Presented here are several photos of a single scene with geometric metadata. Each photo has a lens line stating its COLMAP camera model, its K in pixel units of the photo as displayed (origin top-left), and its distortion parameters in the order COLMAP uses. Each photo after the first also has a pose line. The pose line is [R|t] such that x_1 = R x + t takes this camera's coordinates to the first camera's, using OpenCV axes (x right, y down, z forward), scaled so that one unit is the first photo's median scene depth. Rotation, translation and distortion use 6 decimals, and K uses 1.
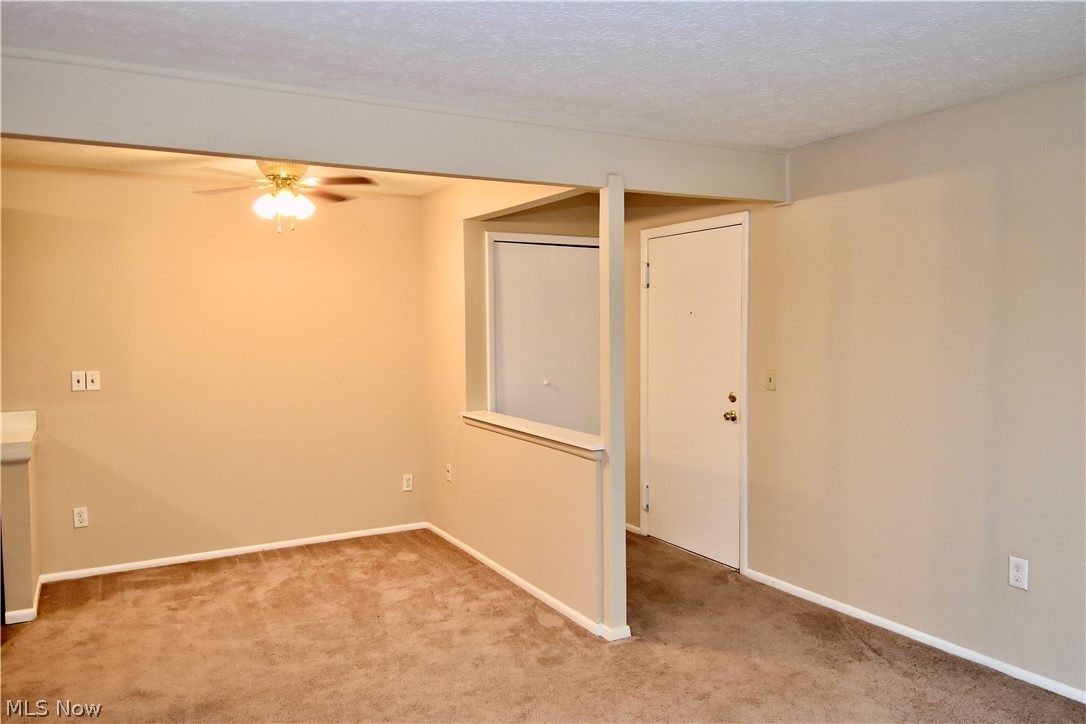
lens RADIAL K [[798.1, 0, 552.1], [0, 798.1, 366.0], [0, 0, 1]] dist [0.047808, -0.032860]
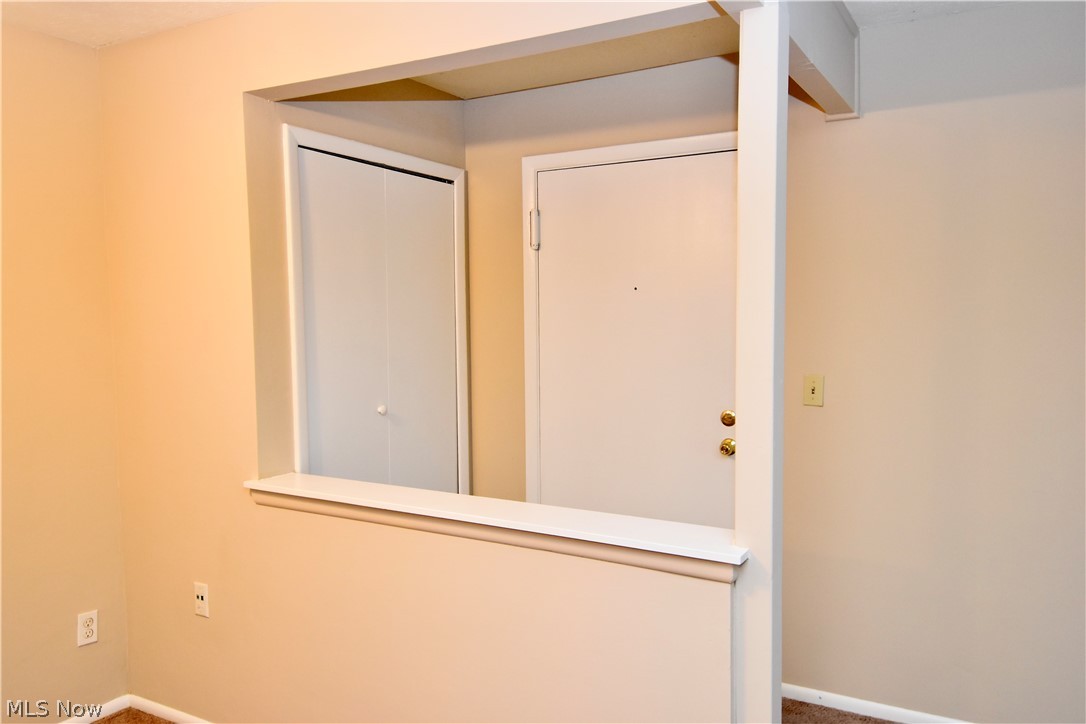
lens RADIAL K [[798.1, 0, 549.1], [0, 798.1, 368.4], [0, 0, 1]] dist [0.047808, -0.032860]
pose [[0.857672, -0.036289, 0.512915, -0.204597], [0.030155, 0.999339, 0.020279, -0.017356], [-0.513313, -0.001926, 0.858200, 0.465834]]
